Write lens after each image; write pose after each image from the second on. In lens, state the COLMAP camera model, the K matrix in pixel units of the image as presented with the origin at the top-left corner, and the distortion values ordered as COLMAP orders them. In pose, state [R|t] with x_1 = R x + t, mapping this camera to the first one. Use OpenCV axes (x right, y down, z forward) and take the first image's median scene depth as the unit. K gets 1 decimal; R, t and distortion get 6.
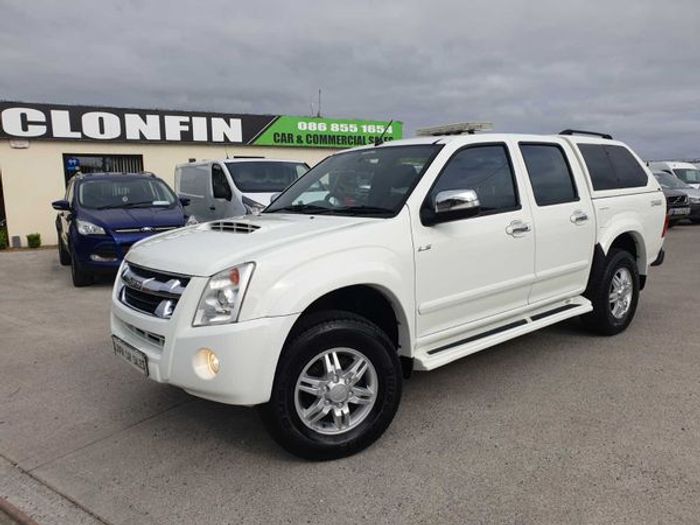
lens RADIAL K [[562.8, 0, 351.8], [0, 562.8, 266.1], [0, 0, 1]] dist [0.014198, 0.001706]
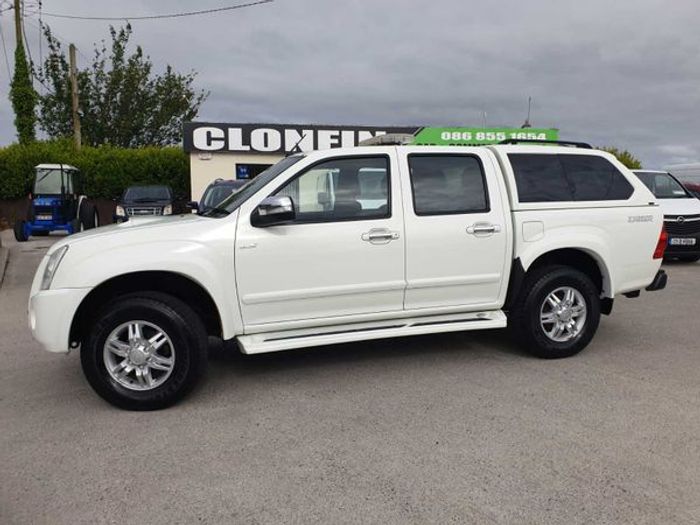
lens RADIAL K [[562.8, 0, 353.2], [0, 562.8, 254.9], [0, 0, 1]] dist [0.014198, 0.001706]
pose [[0.919507, 0.060370, -0.388411, 0.522679], [-0.073395, 0.997126, -0.018771, -0.006669], [0.386161, 0.045768, 0.921295, 0.014344]]
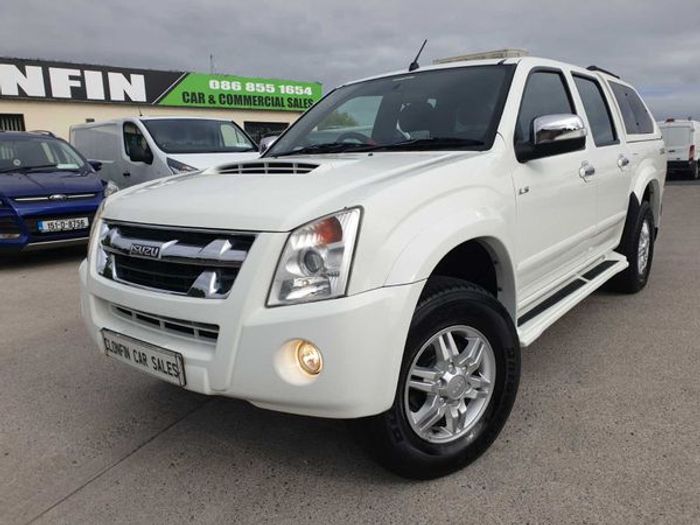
lens RADIAL K [[562.8, 0, 357.0], [0, 562.8, 268.4], [0, 0, 1]] dist [0.014198, 0.001706]
pose [[0.979759, -0.047401, 0.194490, -0.168393], [0.037770, 0.997883, 0.052938, 0.016658], [-0.196587, -0.044520, 0.979475, 0.184642]]
